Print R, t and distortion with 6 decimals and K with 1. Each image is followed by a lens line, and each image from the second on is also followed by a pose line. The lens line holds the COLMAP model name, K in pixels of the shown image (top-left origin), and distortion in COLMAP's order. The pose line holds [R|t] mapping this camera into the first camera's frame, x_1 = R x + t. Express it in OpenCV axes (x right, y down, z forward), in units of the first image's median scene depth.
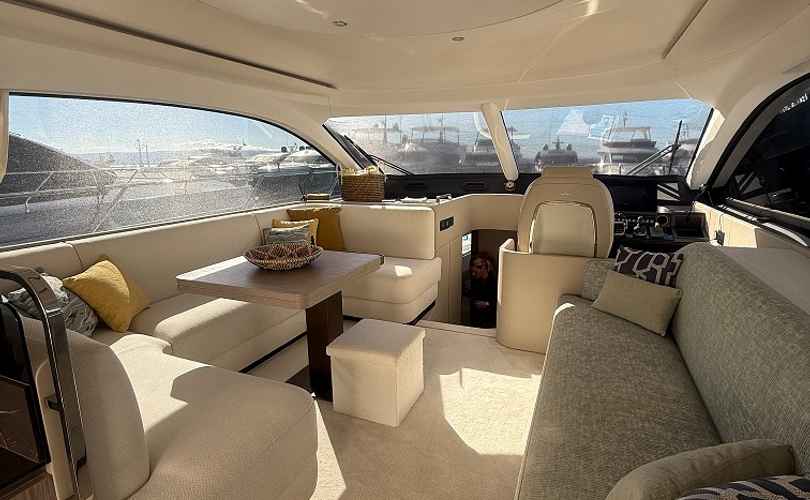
lens RADIAL K [[430.4, 0, 403.0], [0, 430.4, 249.7], [0, 0, 1]] dist [-0.006089, 0.002000]
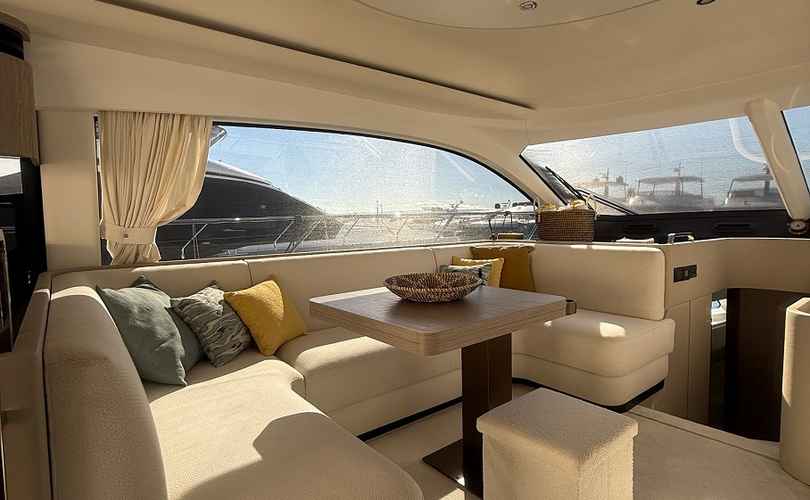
lens RADIAL K [[430.4, 0, 400.4], [0, 430.4, 249.3], [0, 0, 1]] dist [-0.006089, 0.002000]
pose [[0.883185, 0.028888, -0.468134, 0.019292], [-0.090887, 0.989724, -0.110393, 0.024309], [0.460134, 0.140045, 0.876735, 0.171186]]
